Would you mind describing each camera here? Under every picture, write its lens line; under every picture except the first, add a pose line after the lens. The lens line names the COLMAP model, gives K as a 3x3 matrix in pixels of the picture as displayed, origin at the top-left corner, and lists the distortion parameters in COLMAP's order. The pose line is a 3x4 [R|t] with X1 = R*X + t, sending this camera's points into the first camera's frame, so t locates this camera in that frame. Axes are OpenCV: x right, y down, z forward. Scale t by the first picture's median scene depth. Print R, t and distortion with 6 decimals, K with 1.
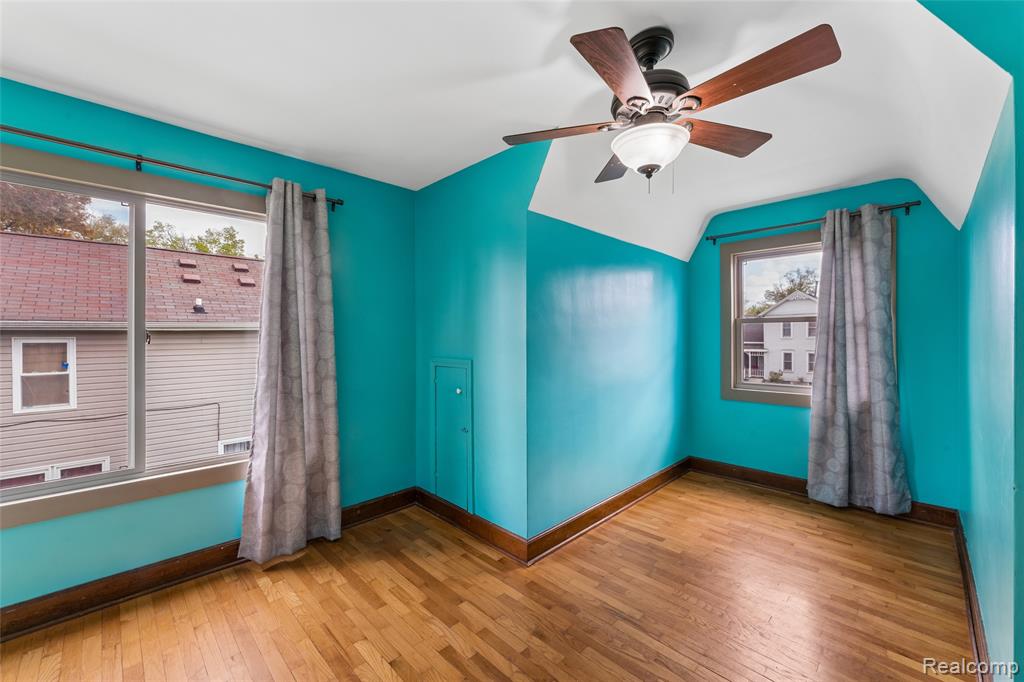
lens RADIAL K [[411.3, 0, 506.3], [0, 411.3, 335.8], [0, 0, 1]] dist [-0.000840, 0.000505]
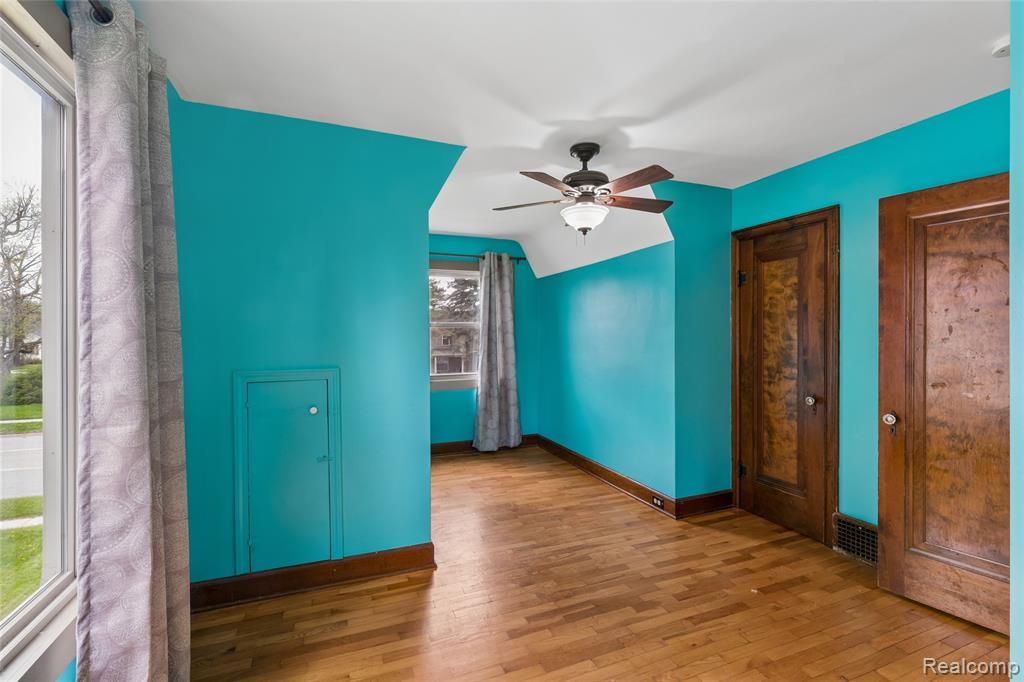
lens RADIAL K [[456.1, 0, 508.2], [0, 456.1, 340.0], [0, 0, 1]] dist [-0.004304, -0.000364]
pose [[0.378923, -0.007526, 0.925398, -0.759377], [0.001127, 0.999970, 0.007671, -0.002096], [-0.925427, -0.001864, 0.378920, 0.348222]]
